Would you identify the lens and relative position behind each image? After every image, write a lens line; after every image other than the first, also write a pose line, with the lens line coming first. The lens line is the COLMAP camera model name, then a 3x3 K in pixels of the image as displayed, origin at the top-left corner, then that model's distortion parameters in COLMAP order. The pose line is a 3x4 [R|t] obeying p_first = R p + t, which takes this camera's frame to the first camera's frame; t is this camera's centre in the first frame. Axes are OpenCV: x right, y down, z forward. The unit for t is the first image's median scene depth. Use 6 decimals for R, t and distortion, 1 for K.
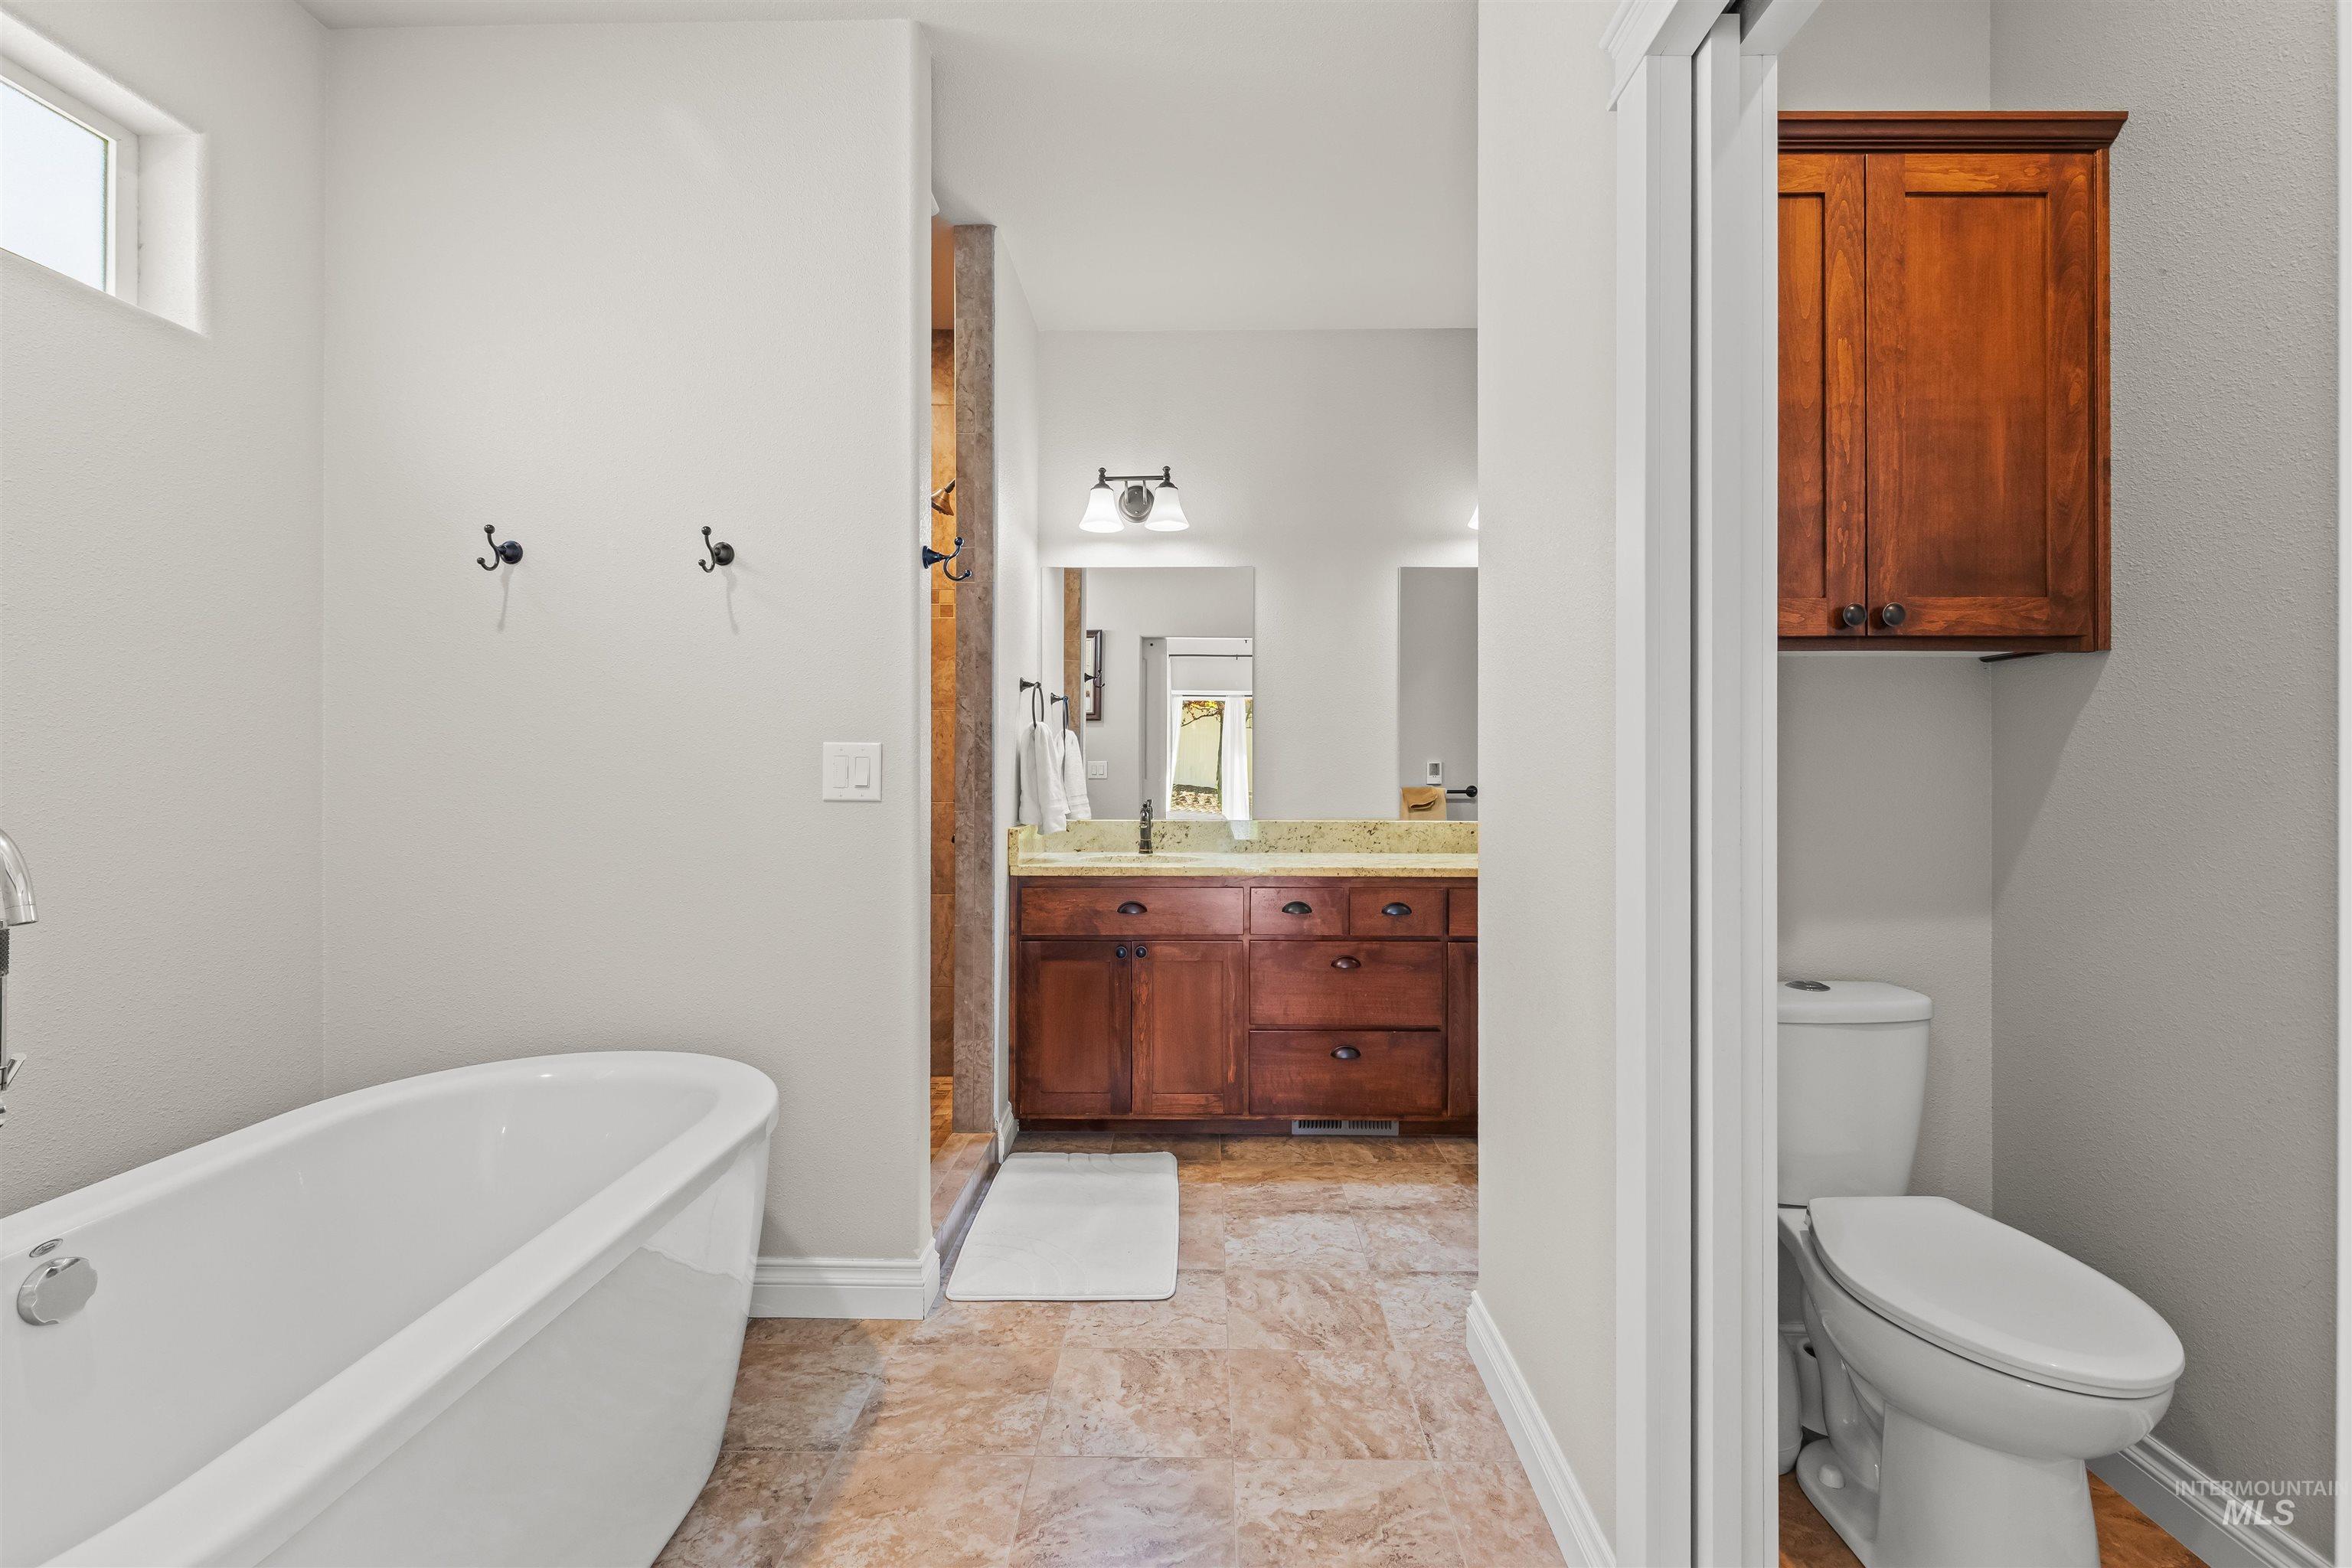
lens RADIAL K [[1090.5, 0, 1185.2], [0, 1090.5, 772.3], [0, 0, 1]] dist [-0.003965, -0.000575]
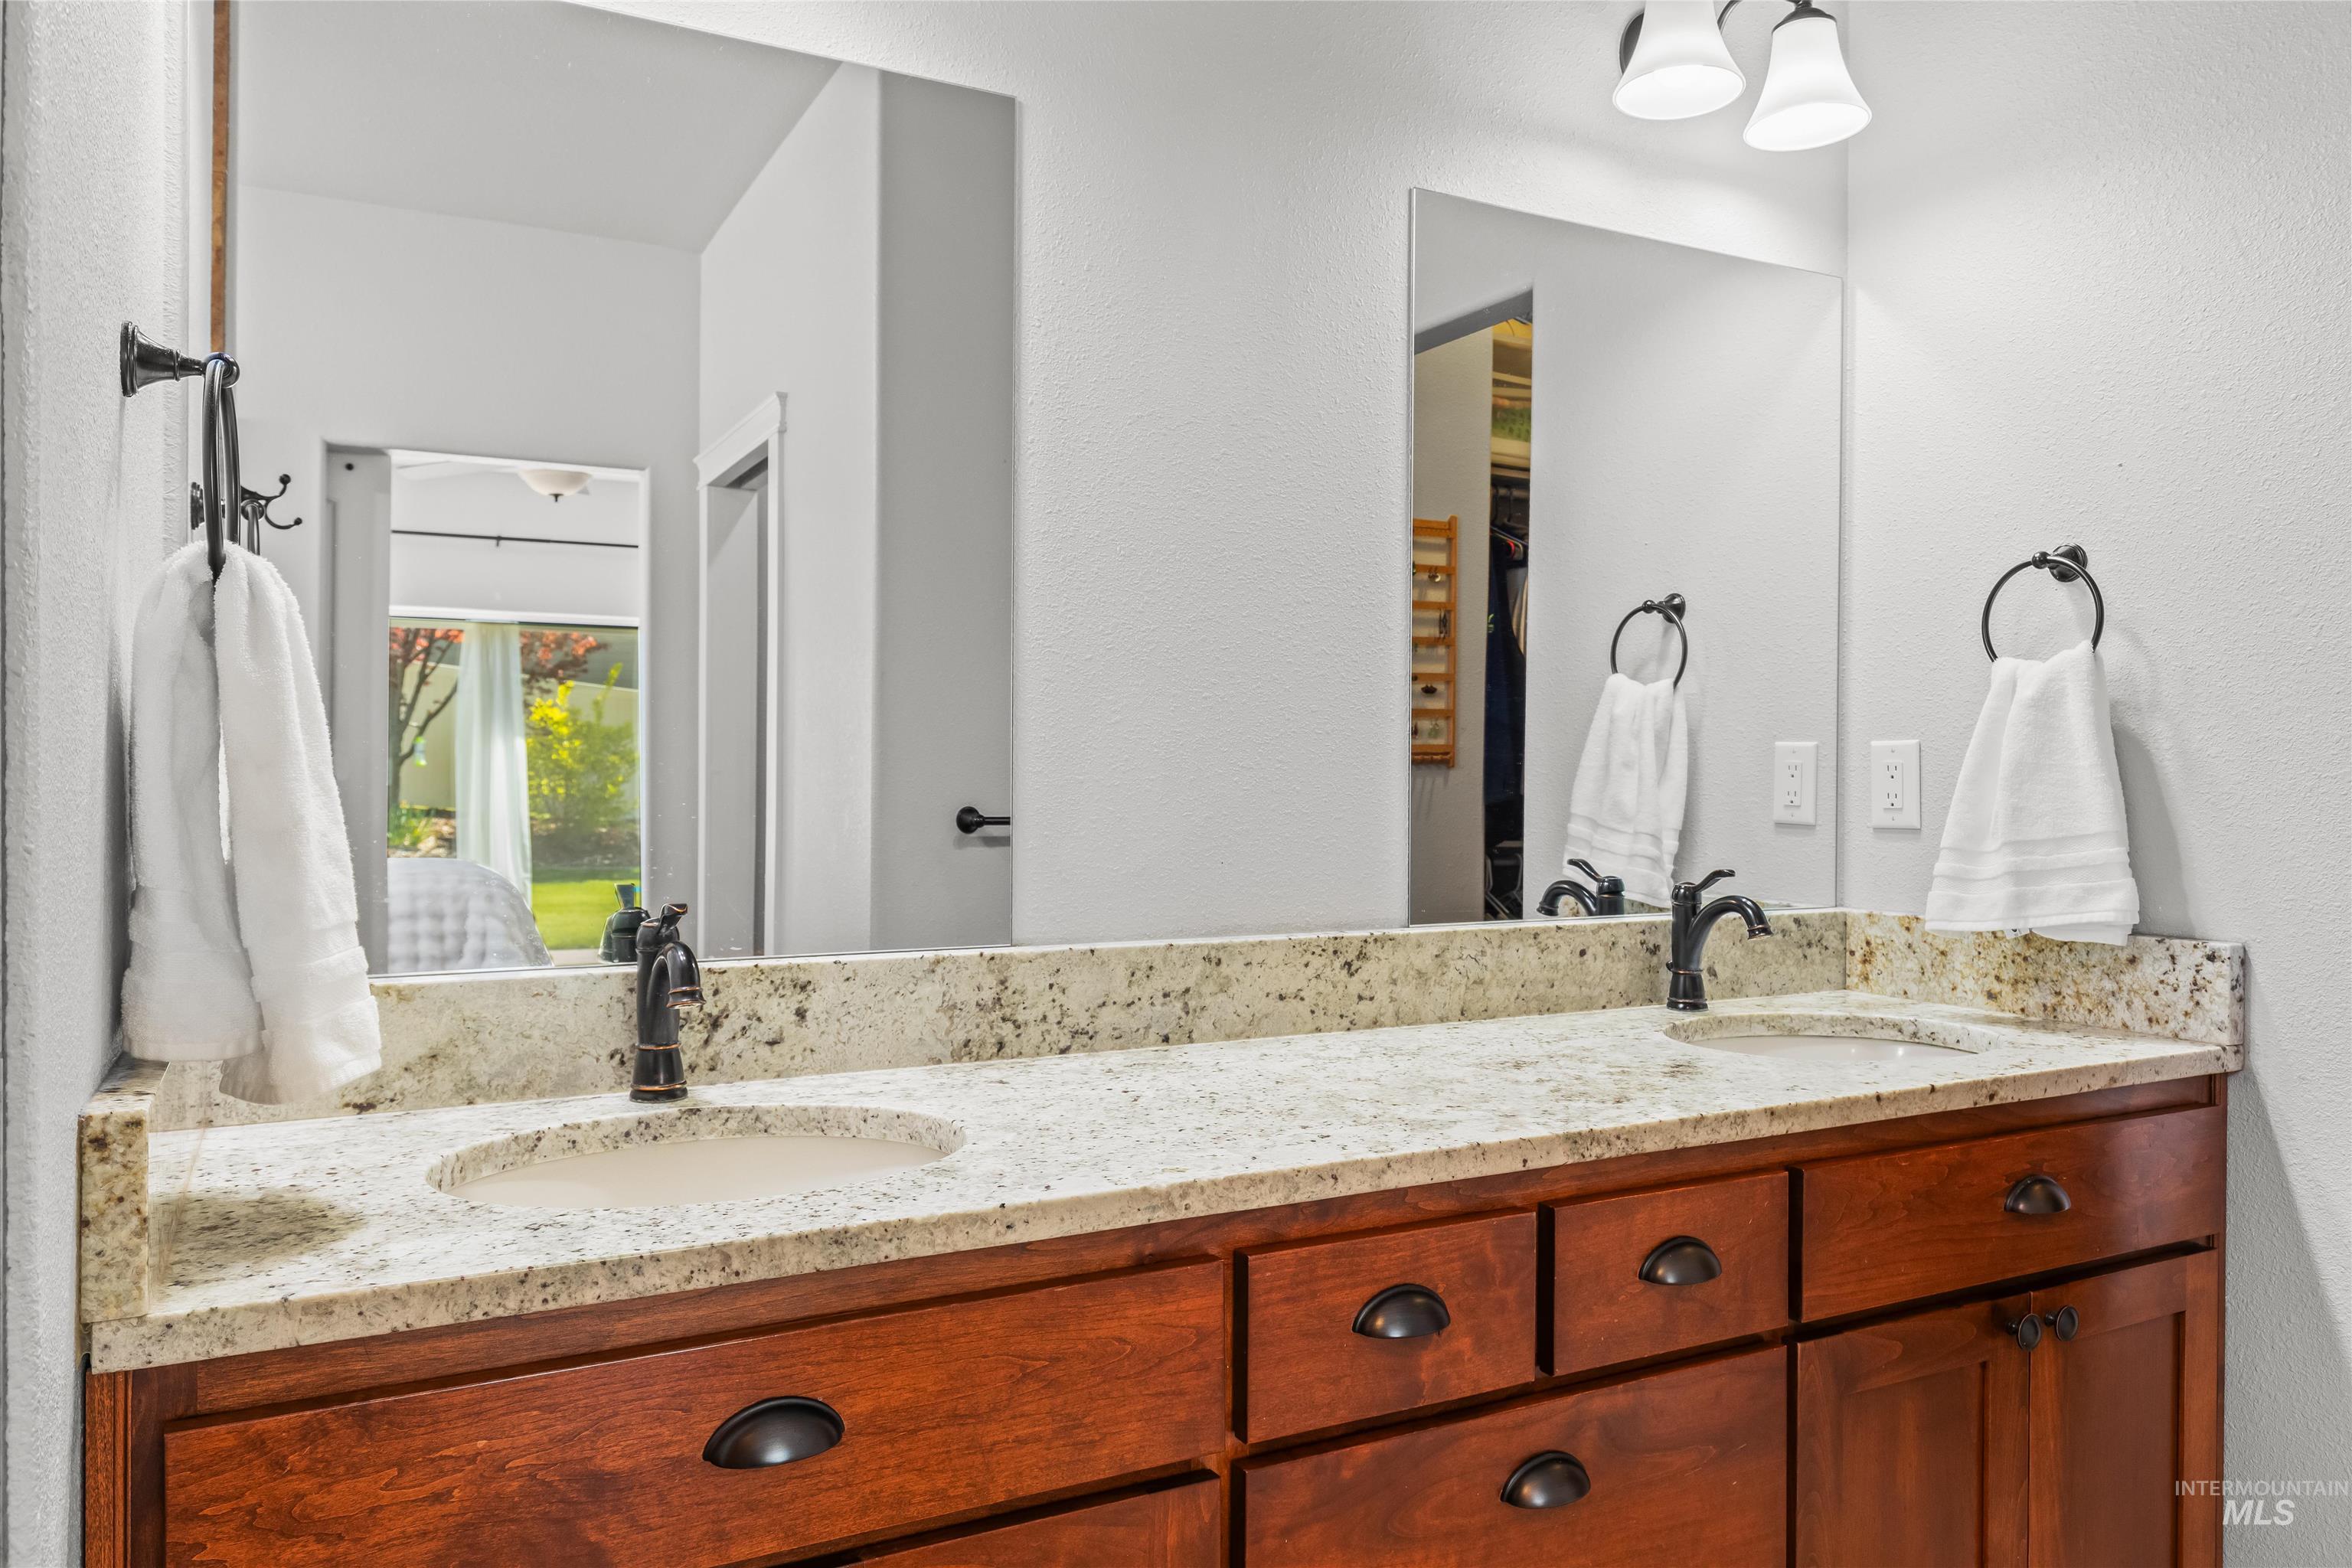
lens RADIAL K [[1634.0, 0, 1174.6], [0, 1634.0, 792.3], [0, 0, 1]] dist [-0.005599, -0.000858]
pose [[0.873166, -0.002682, 0.487415, -0.135451], [-0.004478, 0.999899, 0.013523, -0.005090], [-0.487402, -0.013991, 0.873066, 0.684158]]
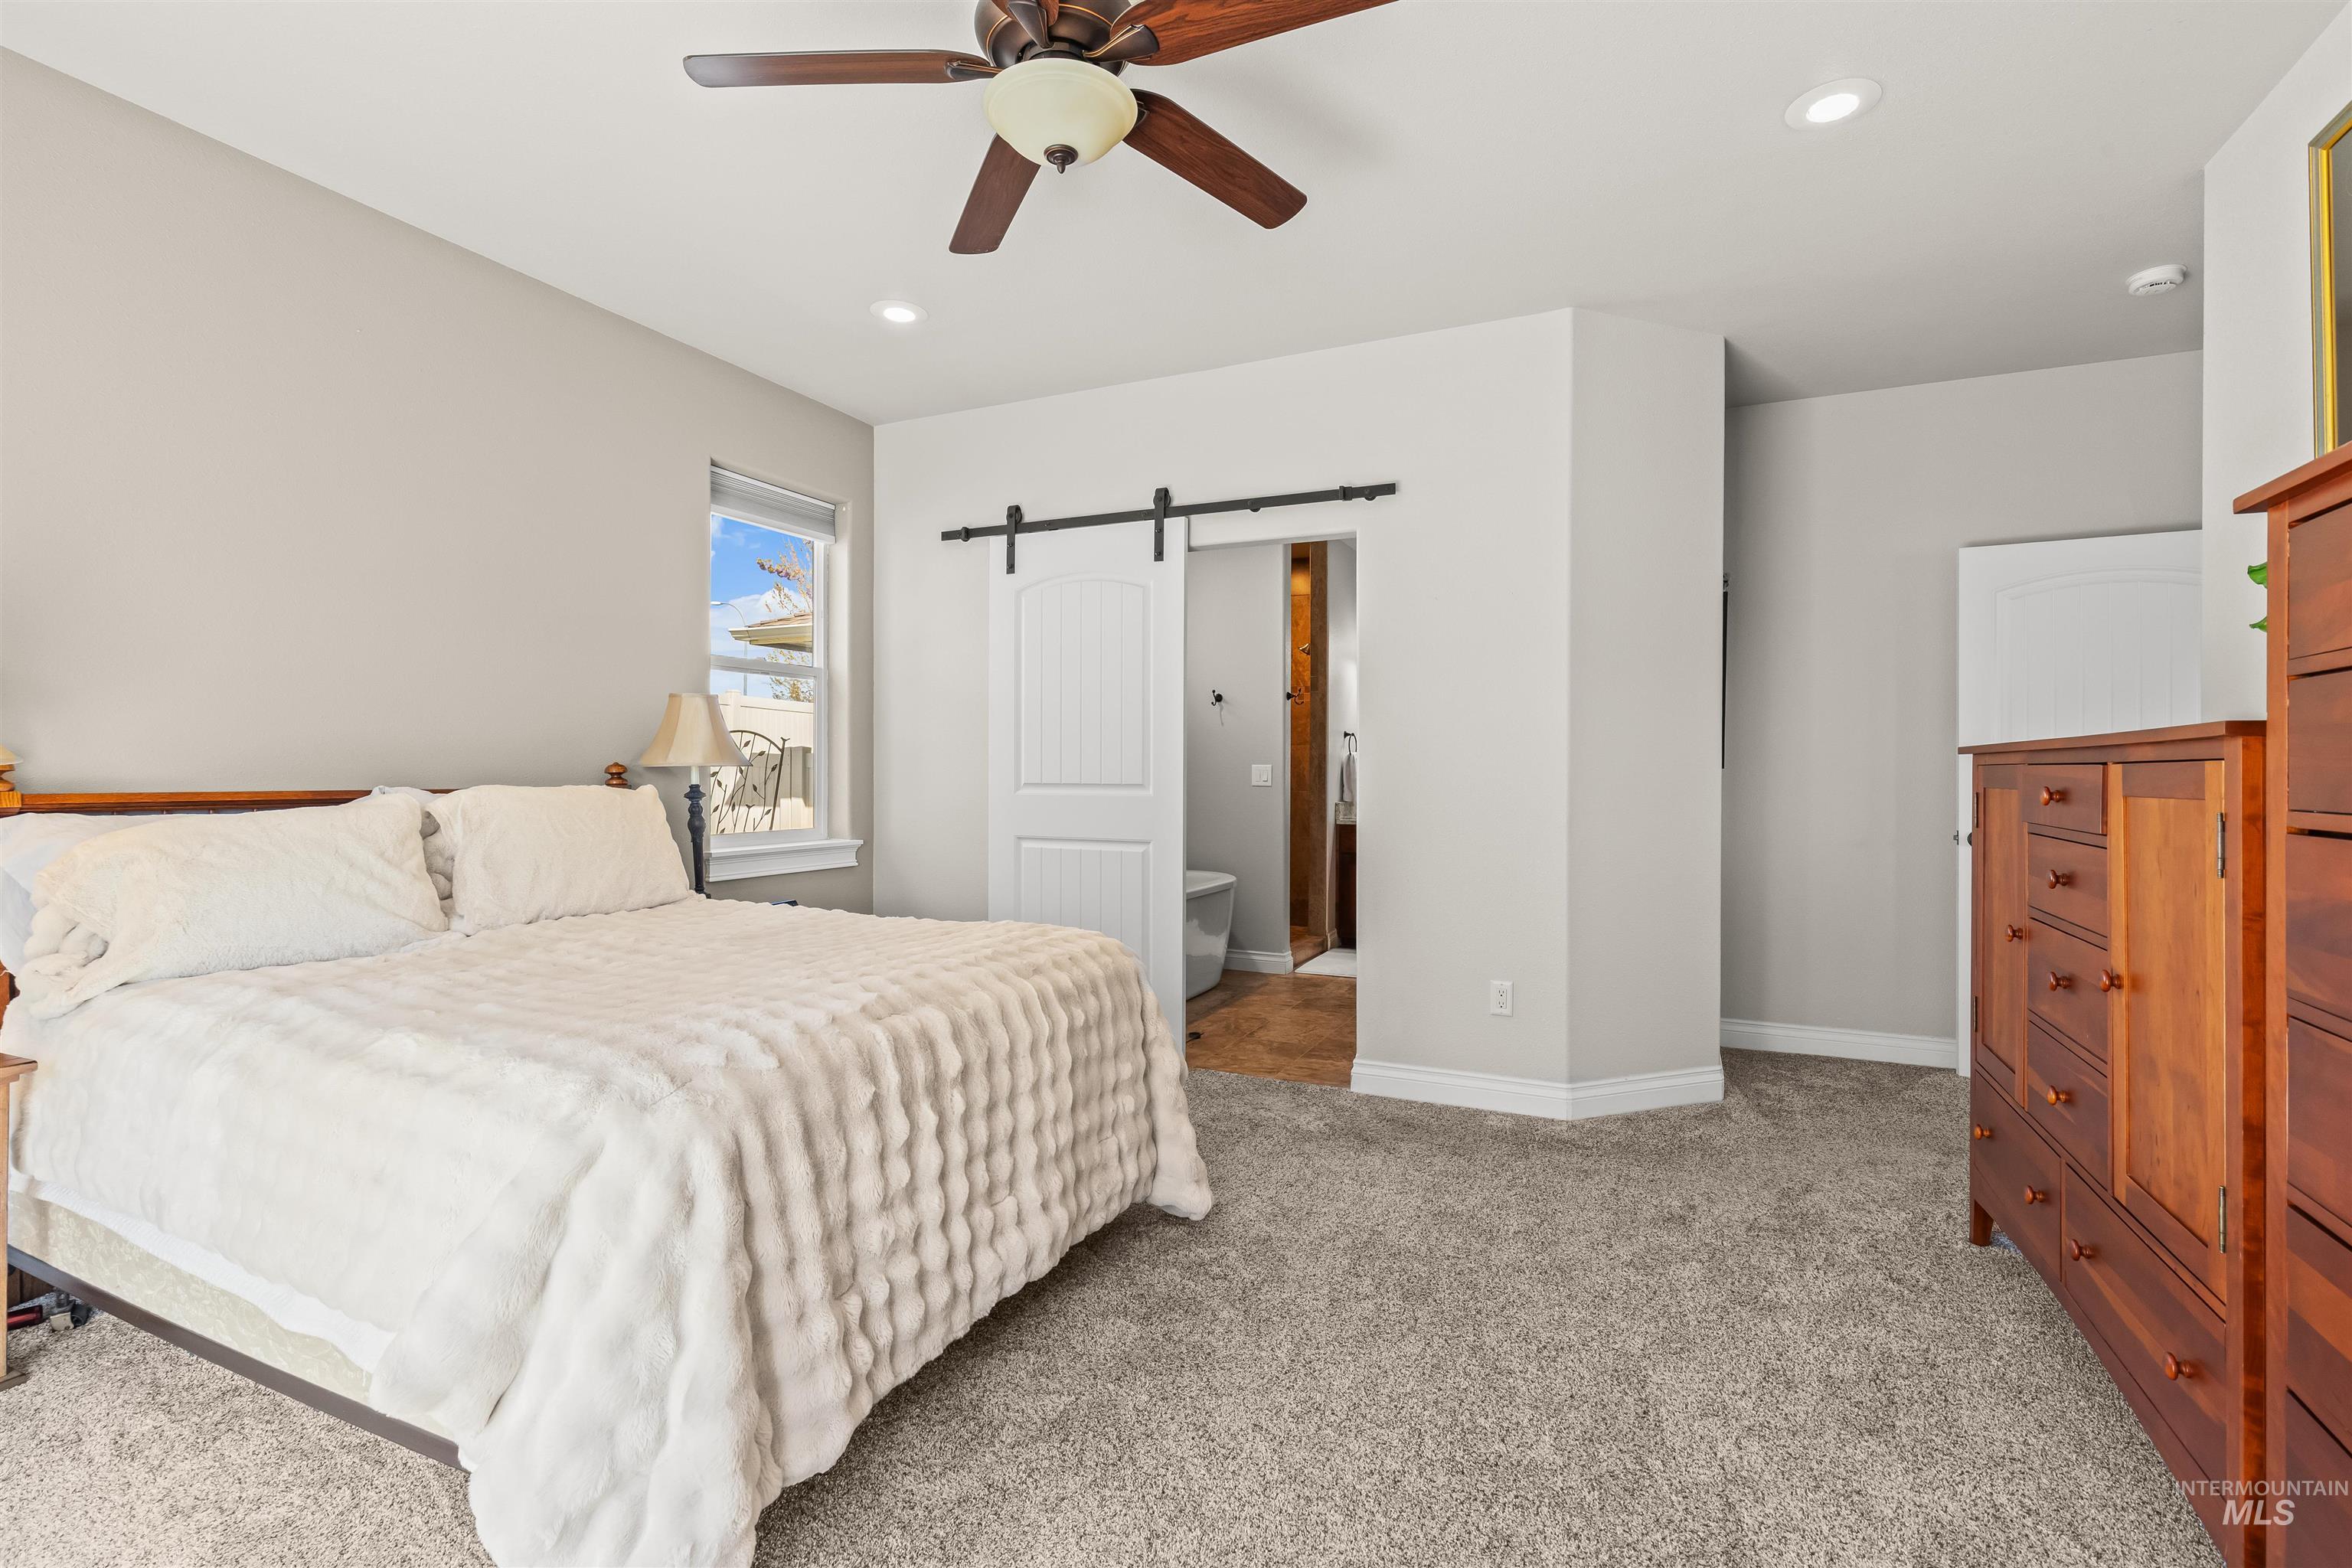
lens RADIAL K [[1090.5, 0, 1170.3], [0, 1090.5, 782.6], [0, 0, 1]] dist [-0.003965, -0.000575]
pose [[0.917429, 0.006751, -0.397842, 0.390408], [-0.007532, 0.999972, -0.000399, 0.015324], [0.397828, 0.003362, 0.917454, -1.092035]]
